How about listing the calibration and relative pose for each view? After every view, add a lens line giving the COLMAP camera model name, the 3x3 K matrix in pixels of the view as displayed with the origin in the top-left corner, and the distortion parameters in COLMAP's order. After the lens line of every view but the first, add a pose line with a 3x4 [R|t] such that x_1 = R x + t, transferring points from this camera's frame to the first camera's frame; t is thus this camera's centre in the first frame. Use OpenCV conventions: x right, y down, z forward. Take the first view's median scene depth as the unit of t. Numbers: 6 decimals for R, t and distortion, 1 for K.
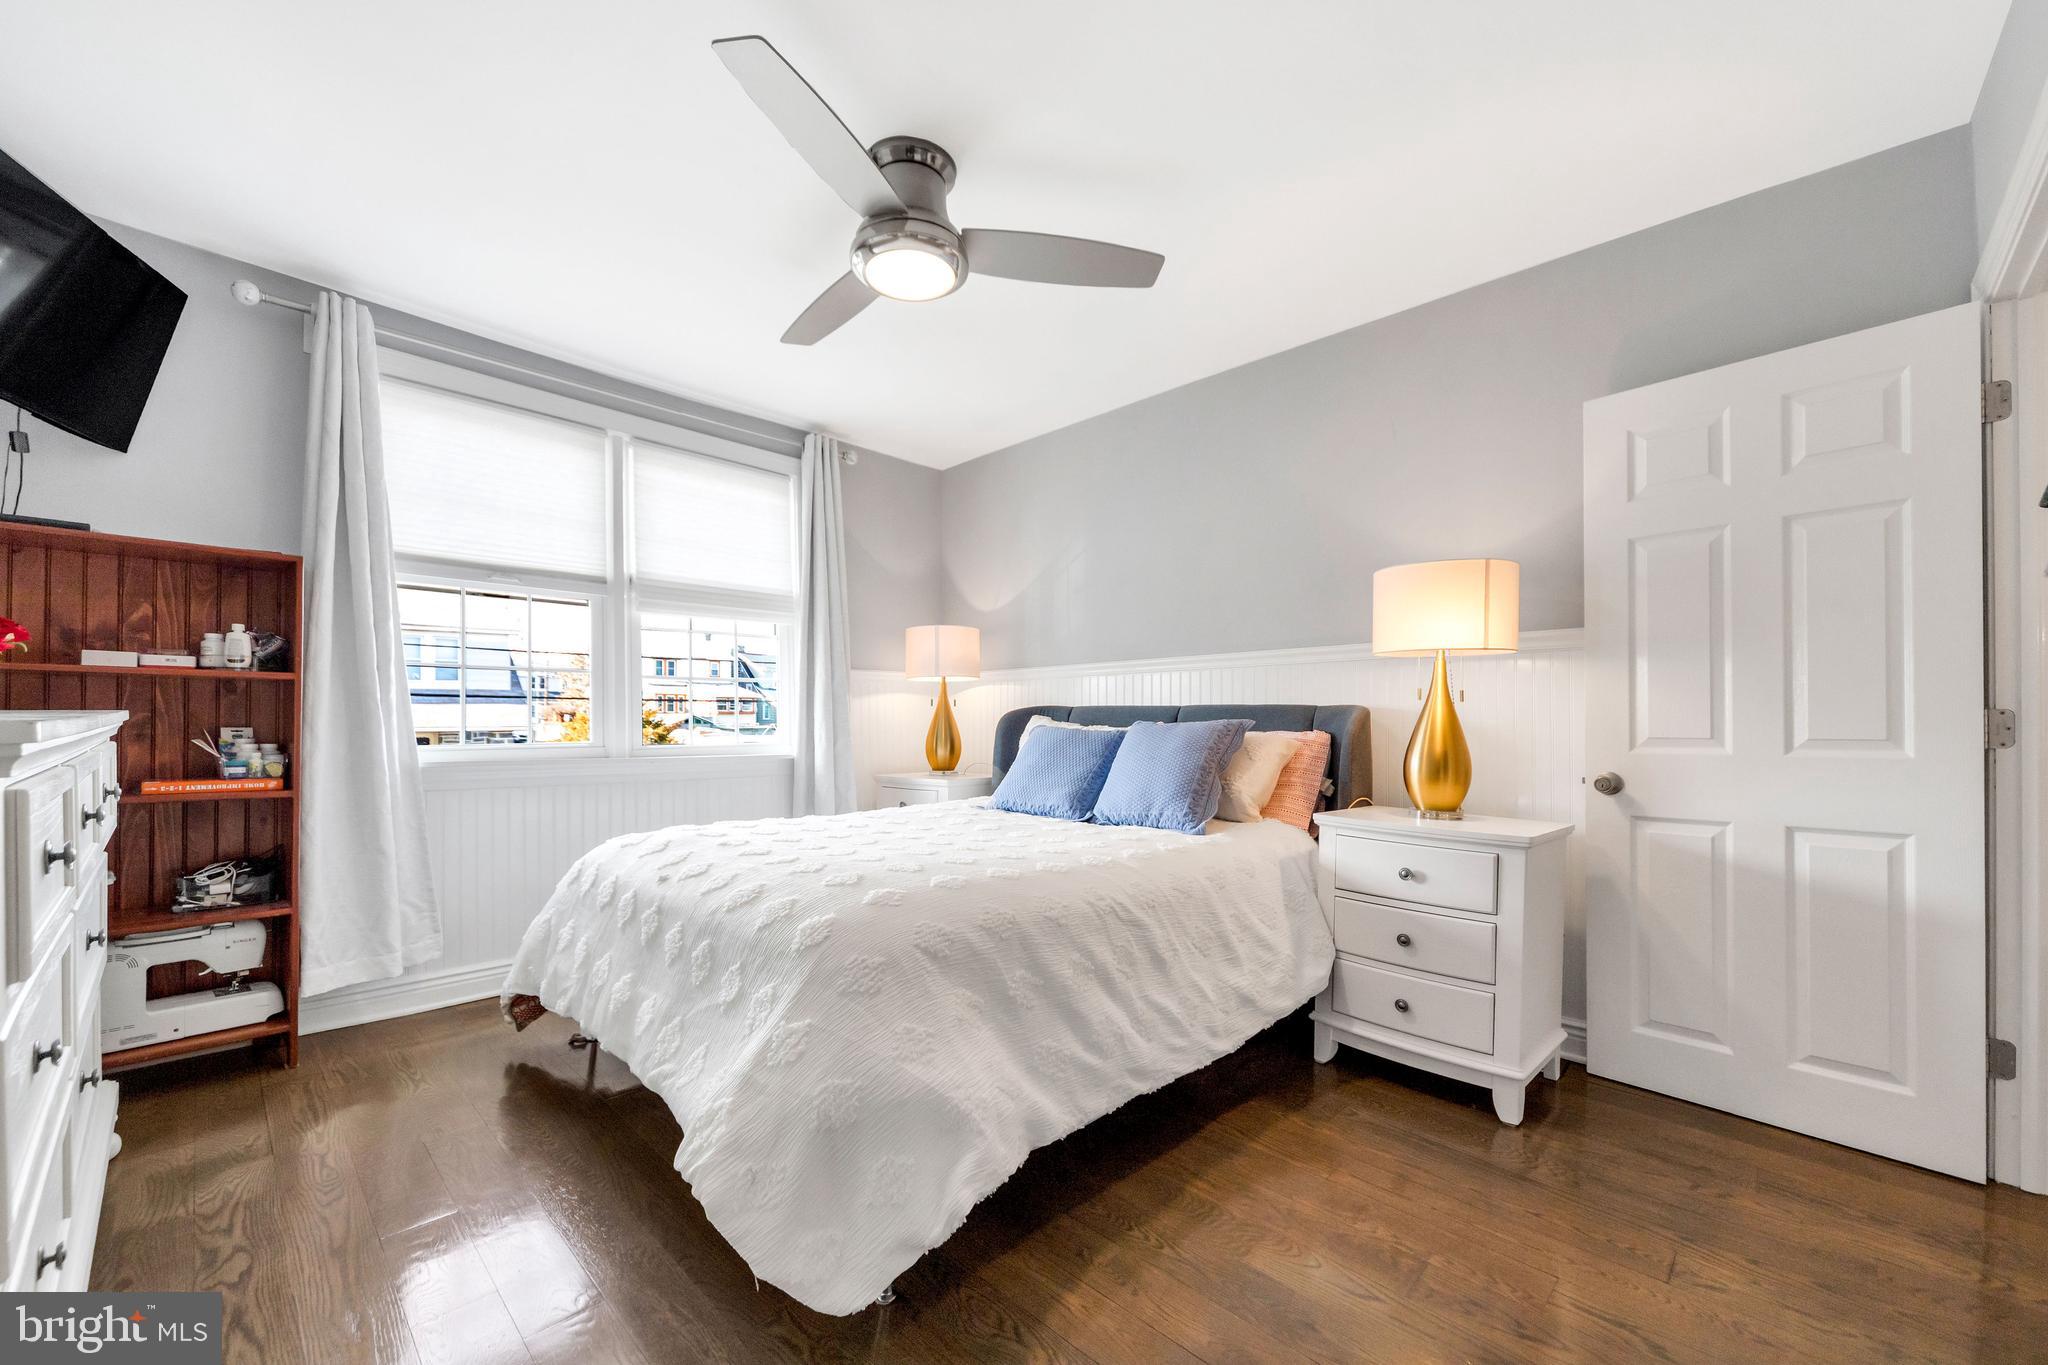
lens RADIAL K [[829.6, 0, 1025.2], [0, 829.6, 732.6], [0, 0, 1]] dist [-0.001493, -0.000322]
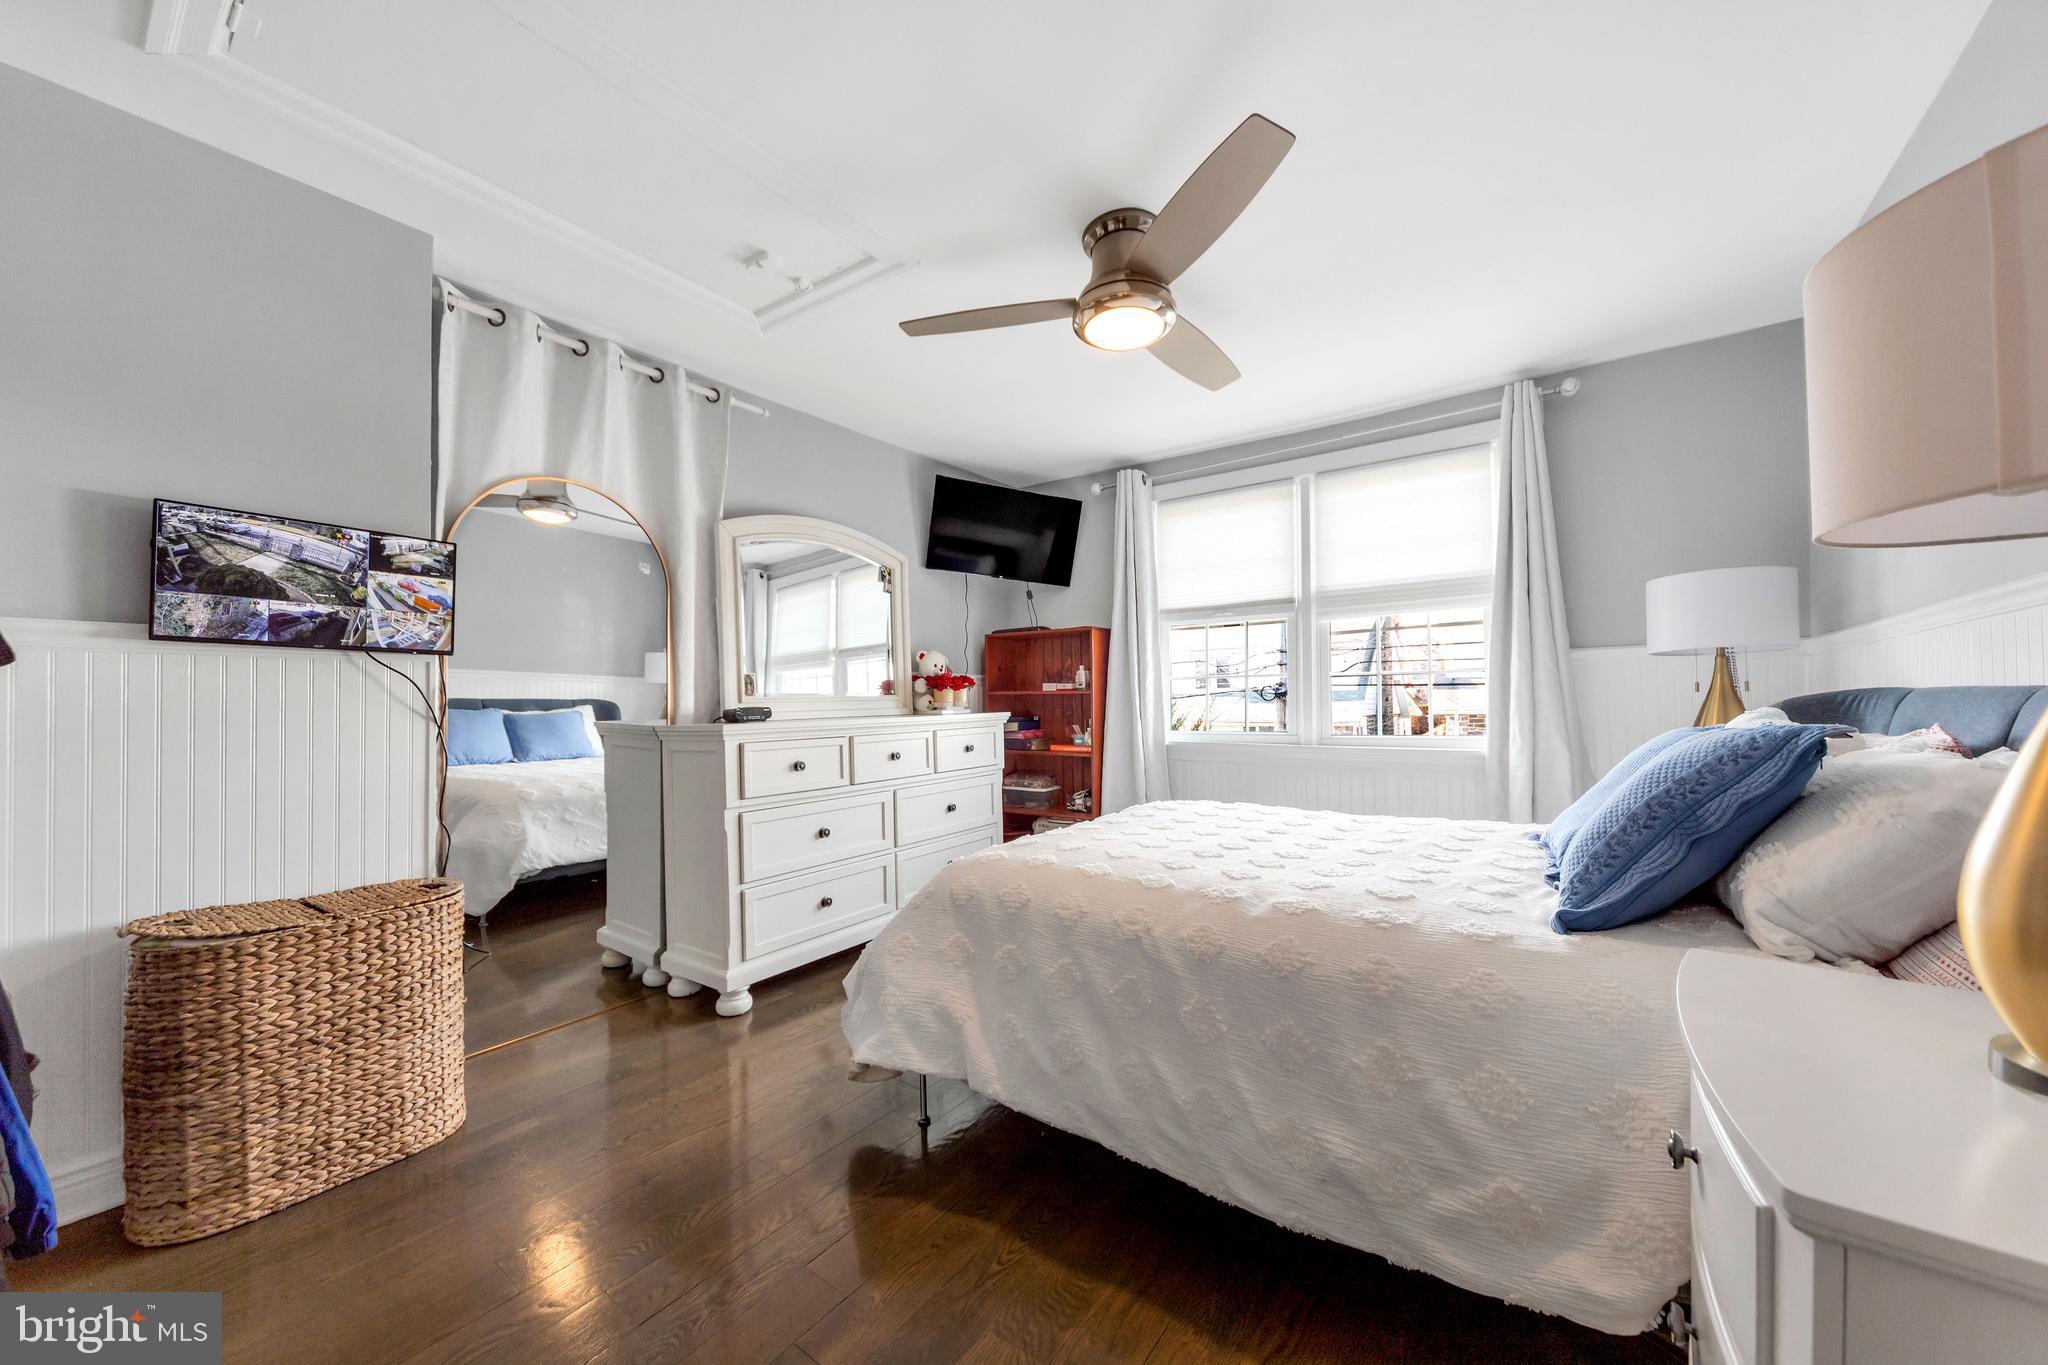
lens RADIAL K [[729.8, 0, 1012.9], [0, 729.8, 711.2], [0, 0, 1]] dist [-0.000329, 0.000017]
pose [[0.124799, 0.002464, -0.992179, 0.696298], [-0.001282, 0.999996, 0.002322, -0.028421], [0.992181, 0.000982, 0.124802, 0.612185]]
